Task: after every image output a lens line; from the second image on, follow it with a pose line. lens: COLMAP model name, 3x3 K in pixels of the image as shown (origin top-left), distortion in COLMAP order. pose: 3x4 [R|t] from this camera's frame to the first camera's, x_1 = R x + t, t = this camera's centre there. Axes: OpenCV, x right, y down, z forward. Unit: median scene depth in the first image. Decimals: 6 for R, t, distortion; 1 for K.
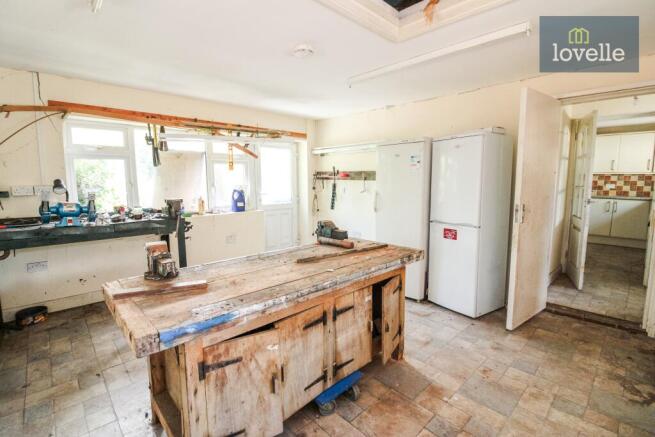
lens RADIAL K [[305.0, 0, 325.9], [0, 305.0, 215.6], [0, 0, 1]] dist [-0.003788, -0.000529]
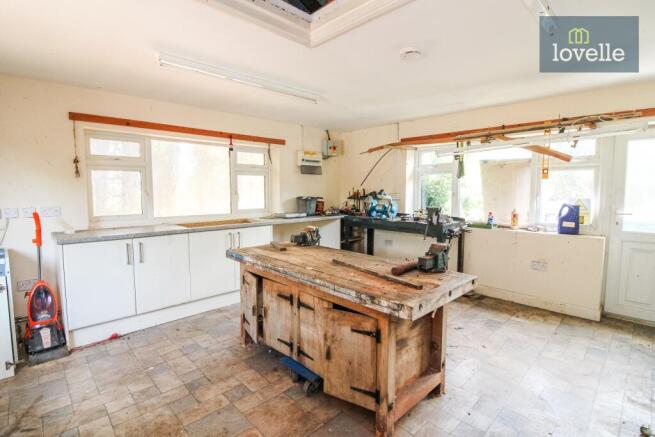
lens RADIAL K [[318.6, 0, 327.5], [0, 318.6, 218.5], [0, 0, 1]] dist [0.002672, 0.000175]
pose [[0.009801, 0.099216, -0.995018, 1.038097], [-0.122355, 0.987707, 0.097282, -0.117966], [0.992438, 0.120792, 0.021820, 0.870173]]
